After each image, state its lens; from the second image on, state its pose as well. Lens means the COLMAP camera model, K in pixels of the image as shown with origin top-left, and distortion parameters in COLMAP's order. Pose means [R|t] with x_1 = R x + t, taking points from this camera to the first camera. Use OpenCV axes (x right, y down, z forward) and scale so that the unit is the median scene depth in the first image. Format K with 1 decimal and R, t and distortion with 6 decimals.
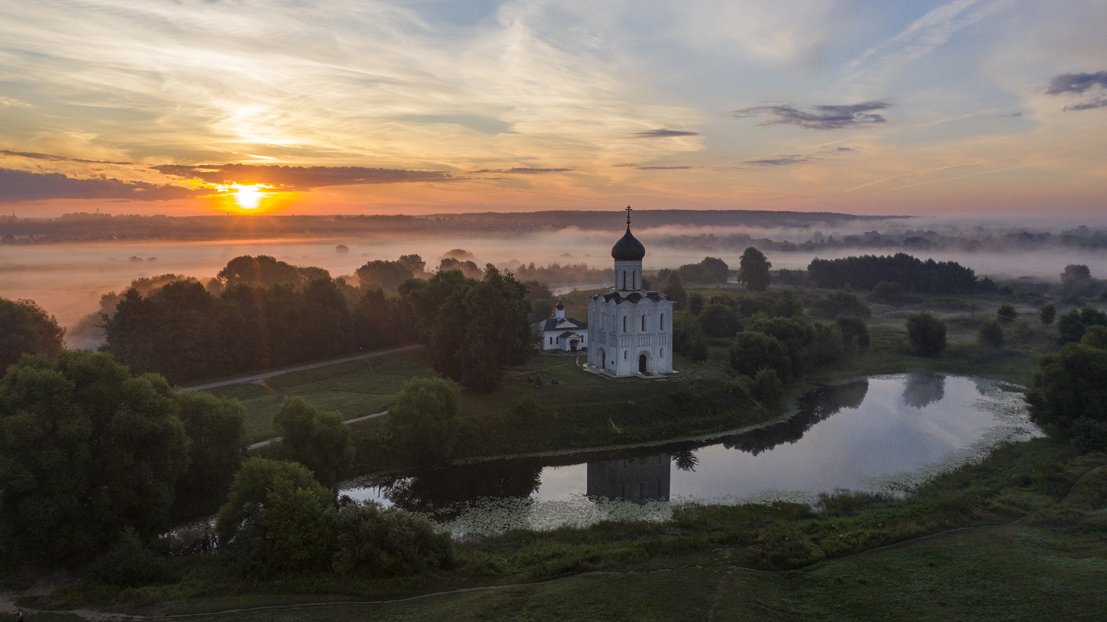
lens RADIAL K [[877.5, 0, 553.5], [0, 877.5, 311.0], [0, 0, 1]] dist [-0.005137, 0.006975]
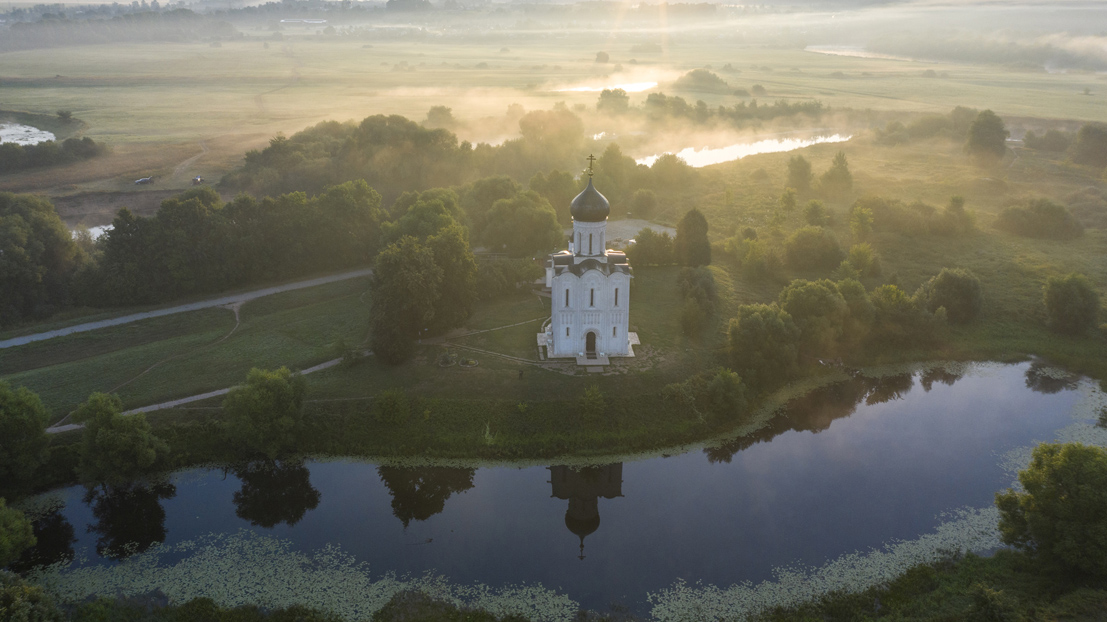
lens RADIAL K [[877.5, 0, 553.5], [0, 877.5, 311.0], [0, 0, 1]] dist [-0.005137, 0.006975]
pose [[0.933653, 0.127320, -0.334786, 0.344575], [-0.043524, 0.968092, 0.246788, -0.177515], [0.355525, -0.215843, 0.909403, 0.197478]]
